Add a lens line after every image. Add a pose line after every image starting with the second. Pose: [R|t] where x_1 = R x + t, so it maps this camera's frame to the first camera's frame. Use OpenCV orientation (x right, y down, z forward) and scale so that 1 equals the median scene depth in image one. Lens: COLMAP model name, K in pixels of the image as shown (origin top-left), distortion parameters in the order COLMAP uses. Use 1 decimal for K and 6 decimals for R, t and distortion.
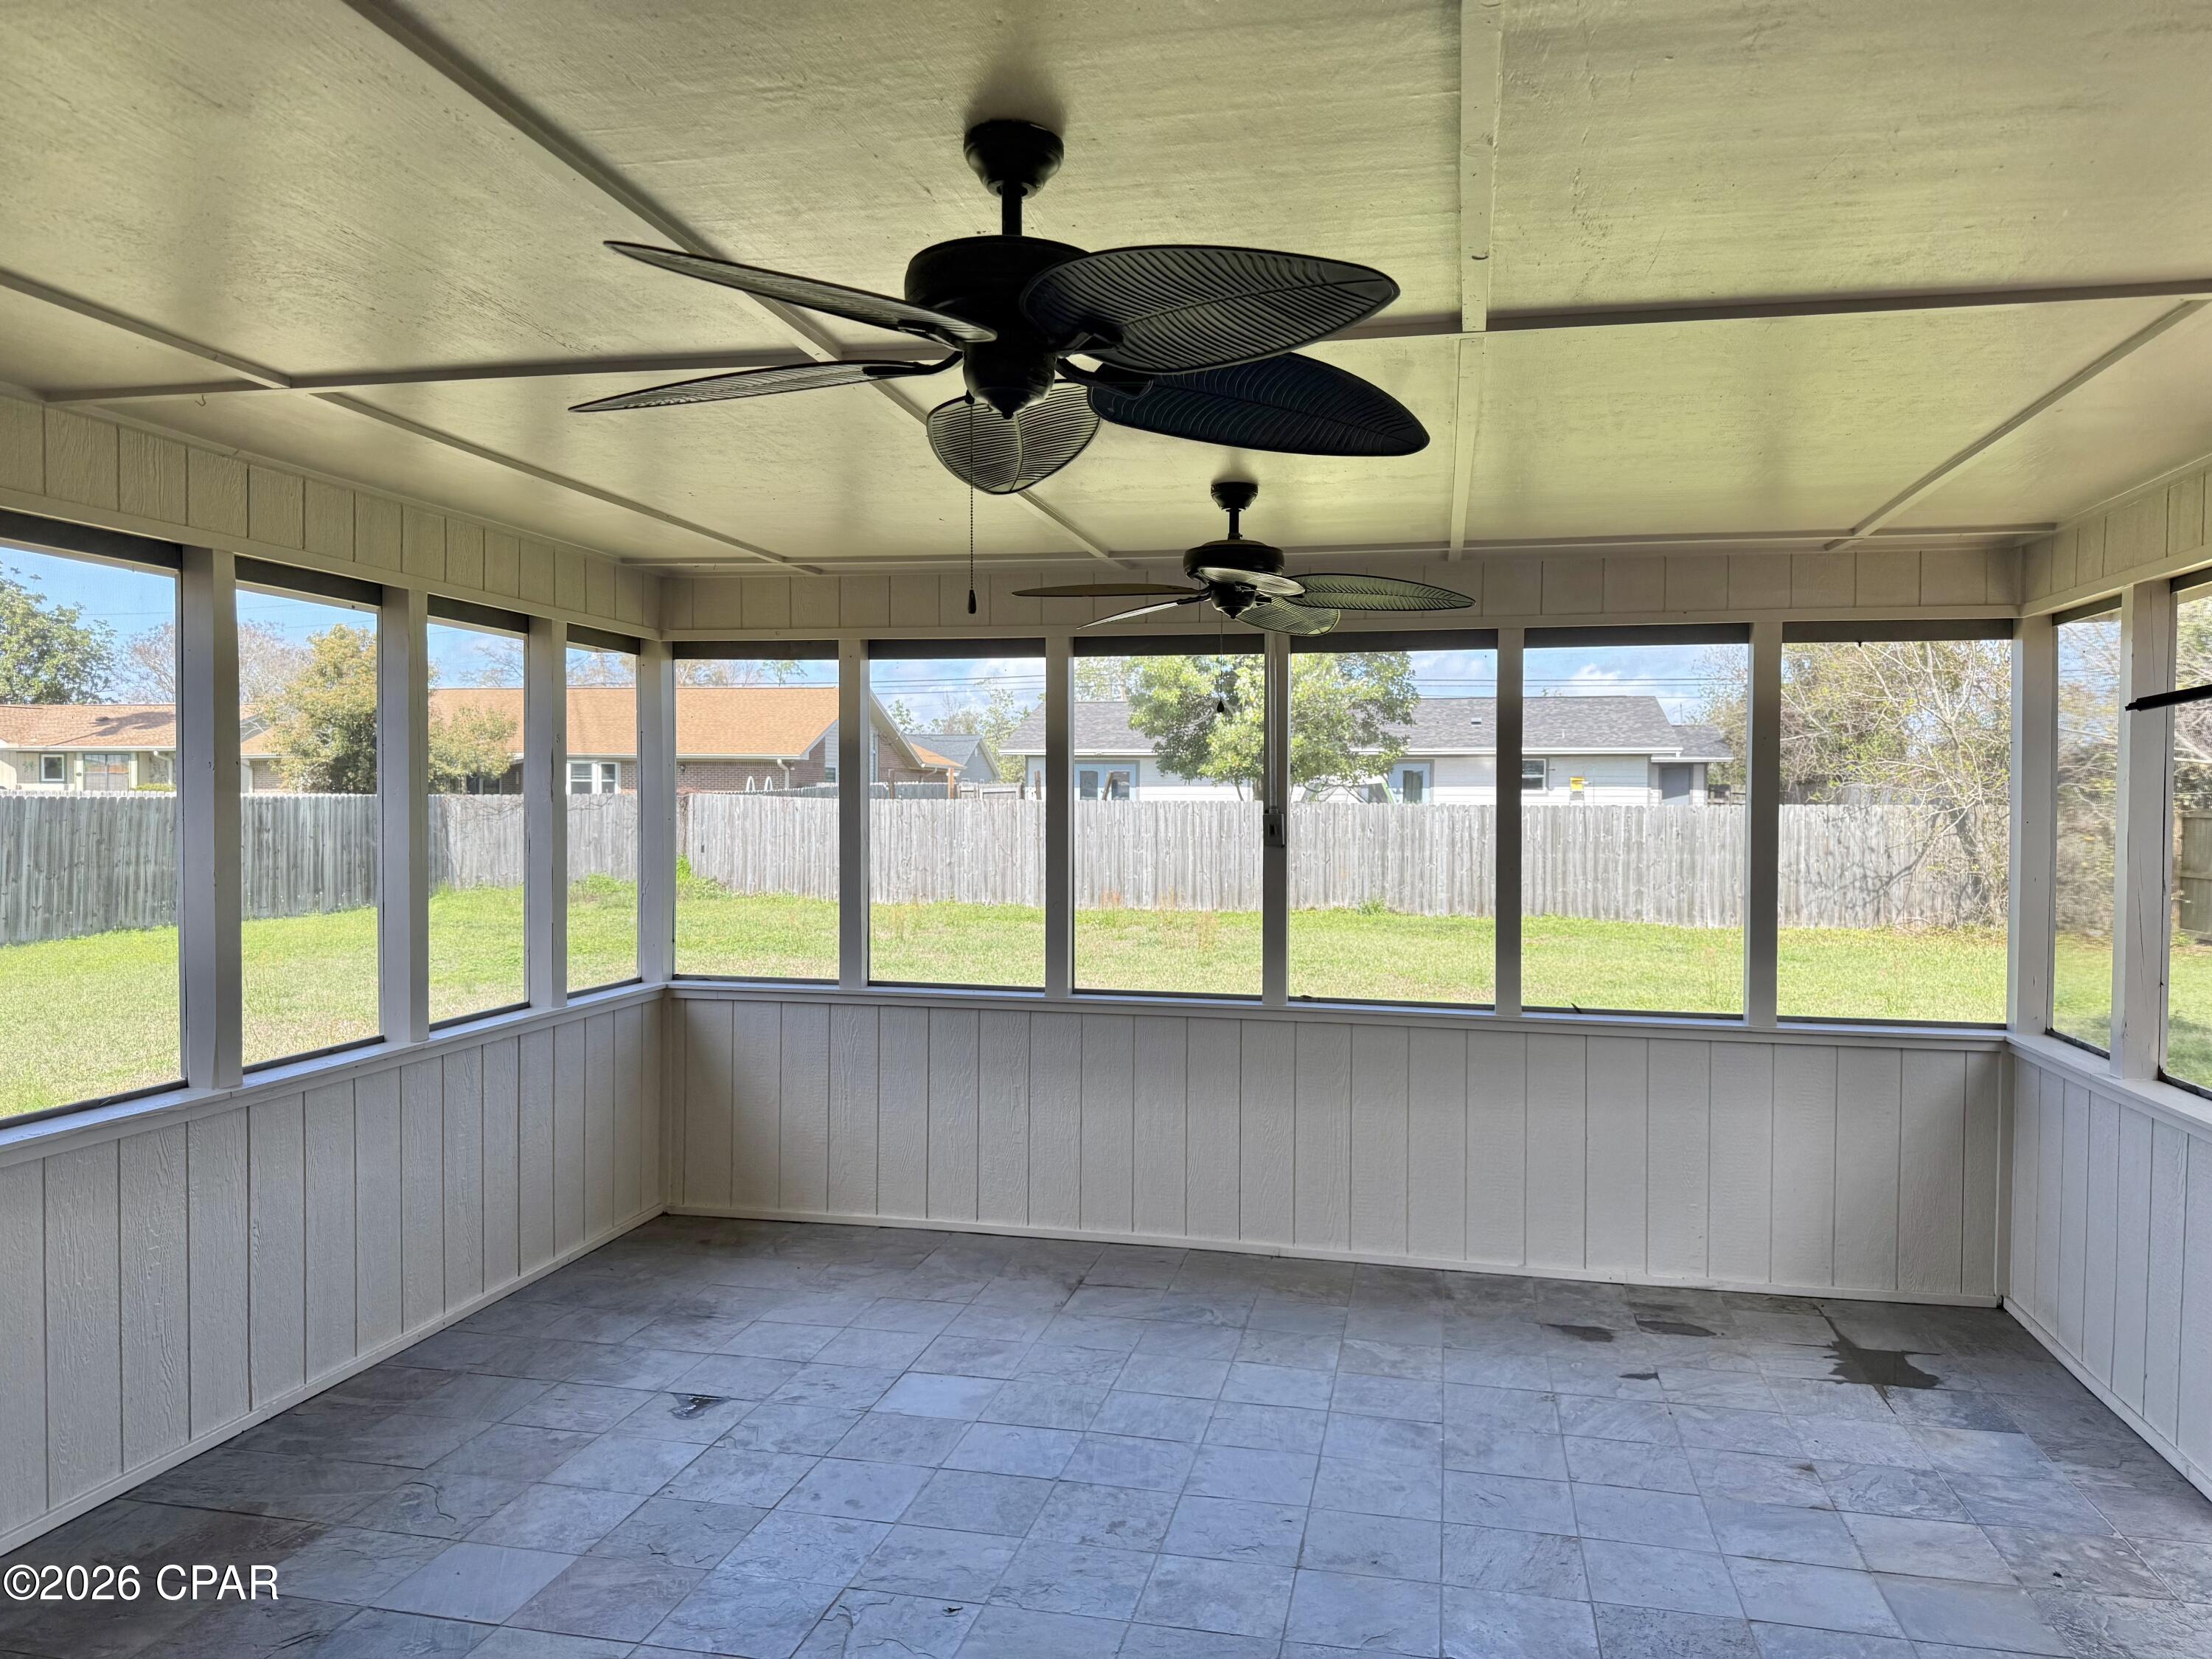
lens RADIAL K [[1563.0, 0, 1100.6], [0, 1563.0, 824.1], [0, 0, 1]] dist [0.049165, -0.062602]
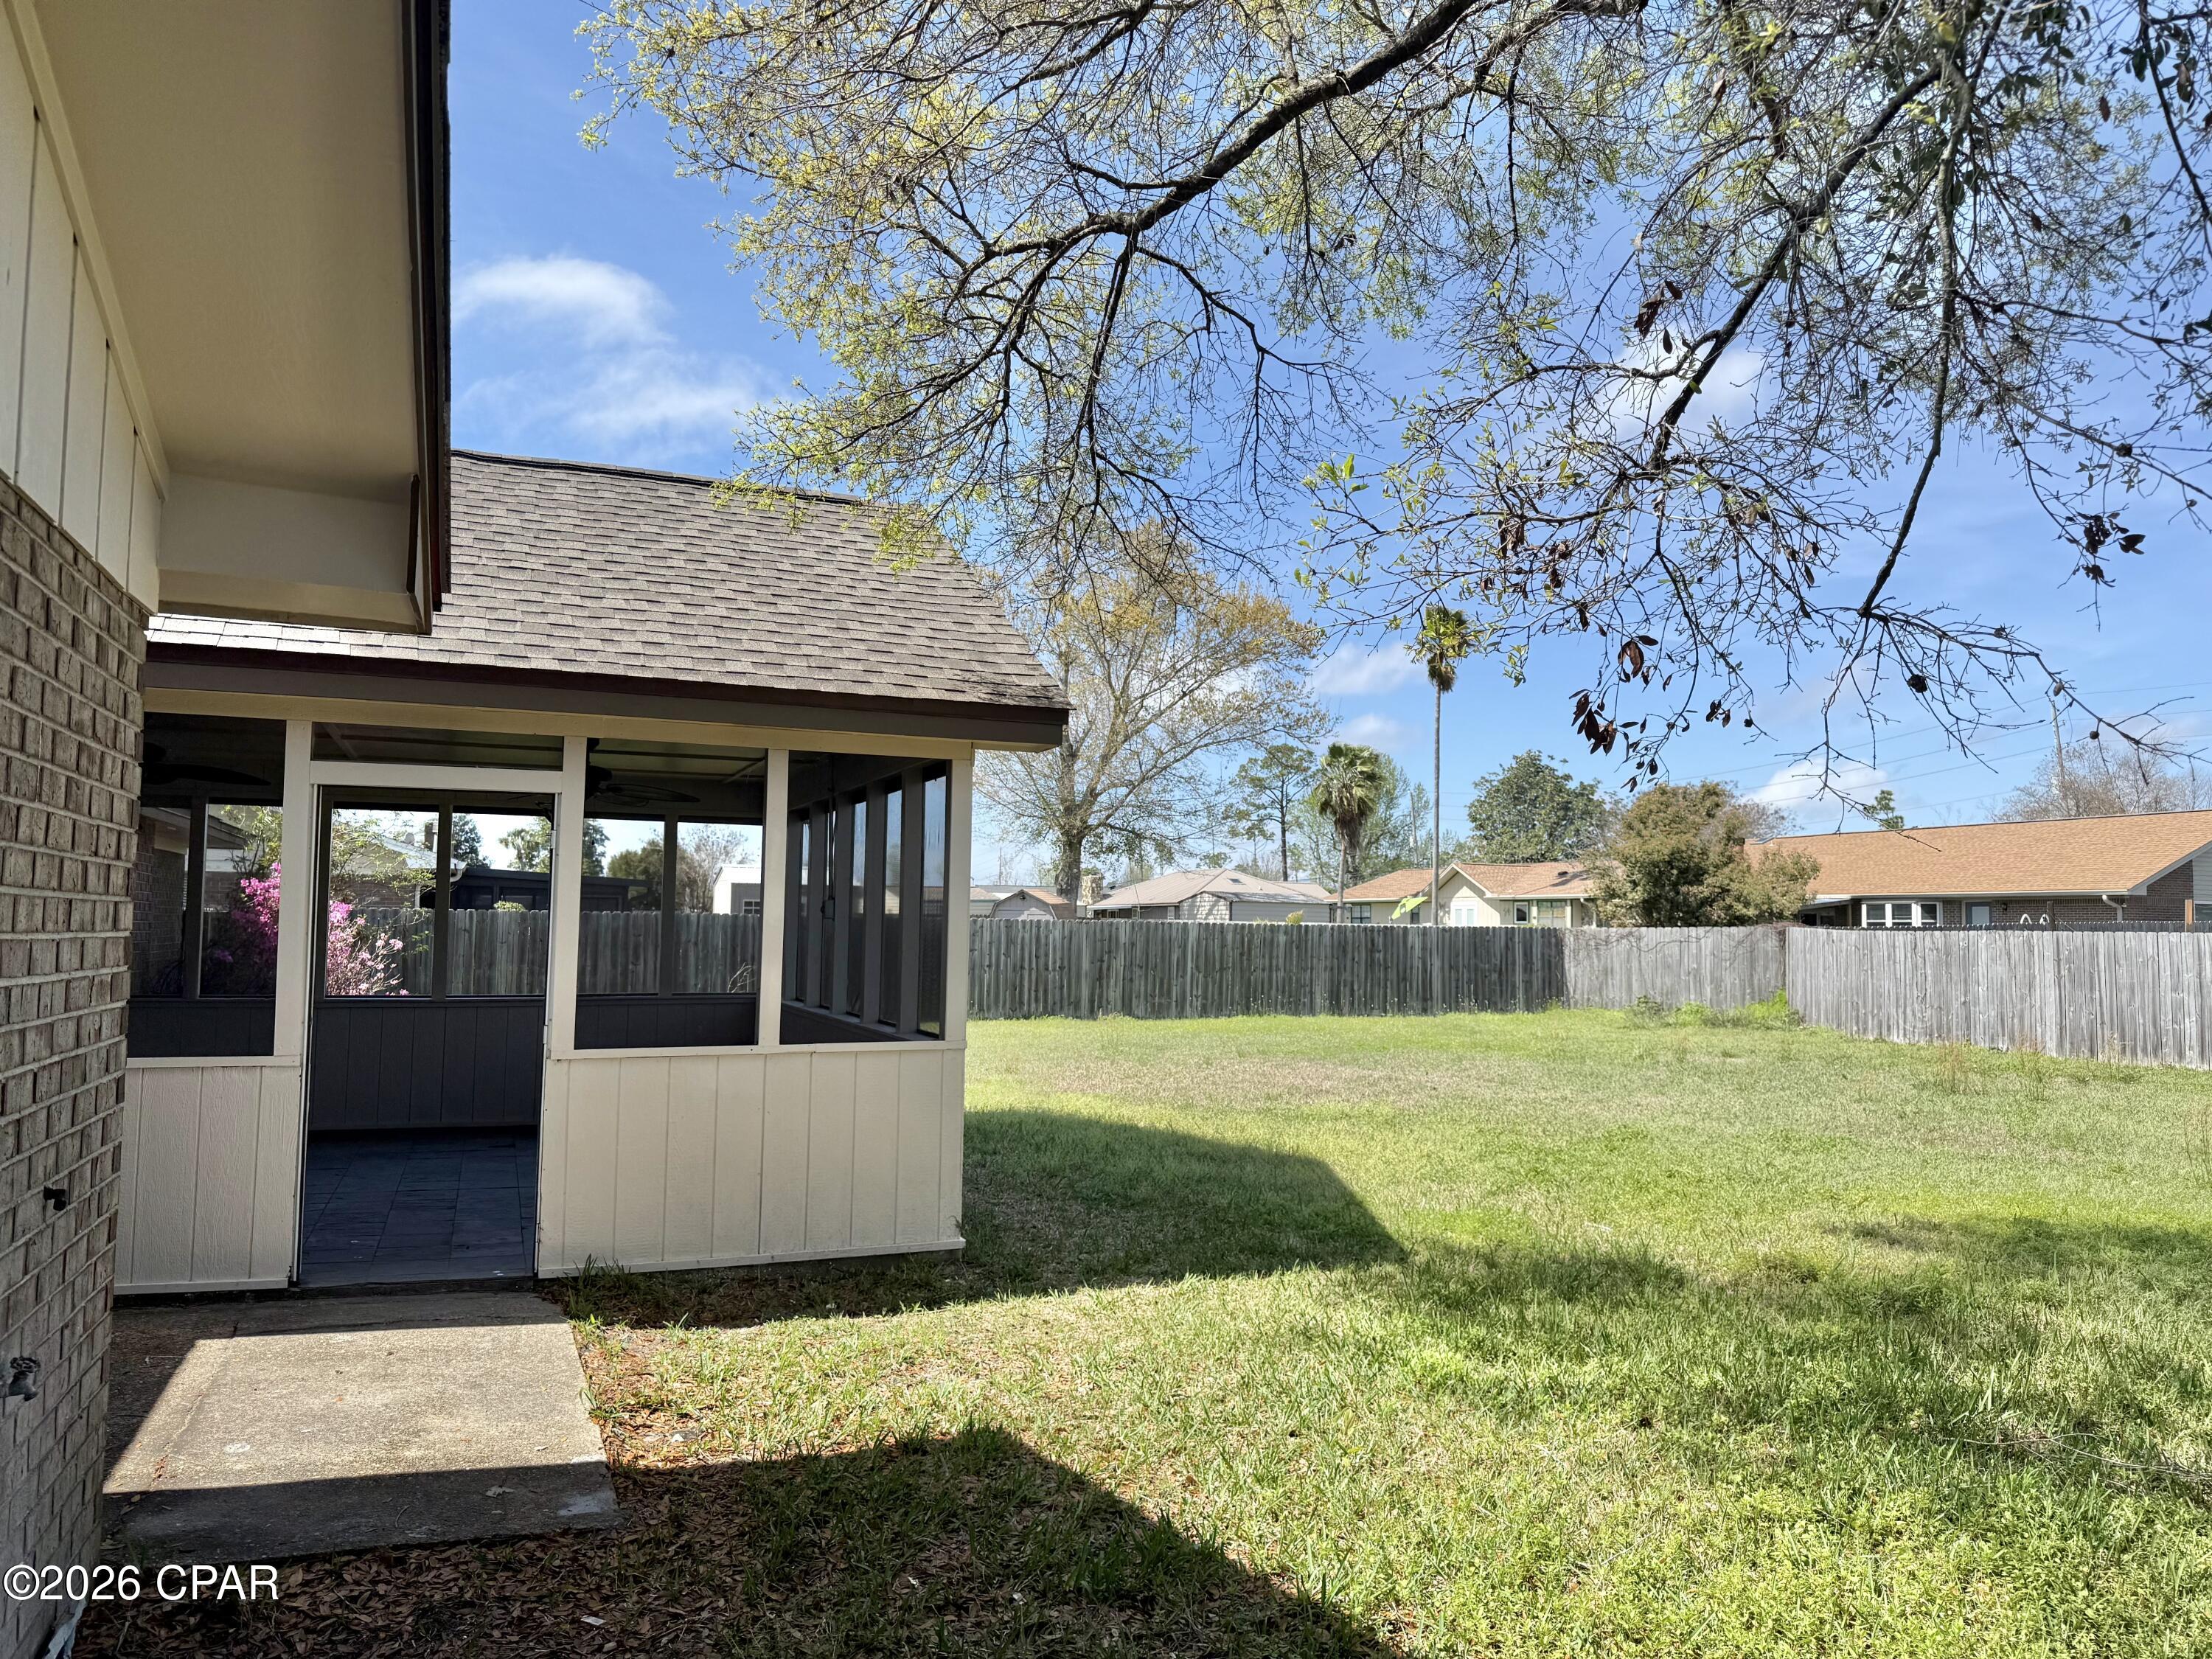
lens RADIAL K [[1563.0, 0, 1100.6], [0, 1563.0, 824.1], [0, 0, 1]] dist [0.049165, -0.062602]
pose [[0.539725, -0.055797, -0.839990, 0.422789], [-0.024842, 0.996311, -0.082142, 0.010290], [0.841475, 0.065202, 0.536348, 0.071284]]
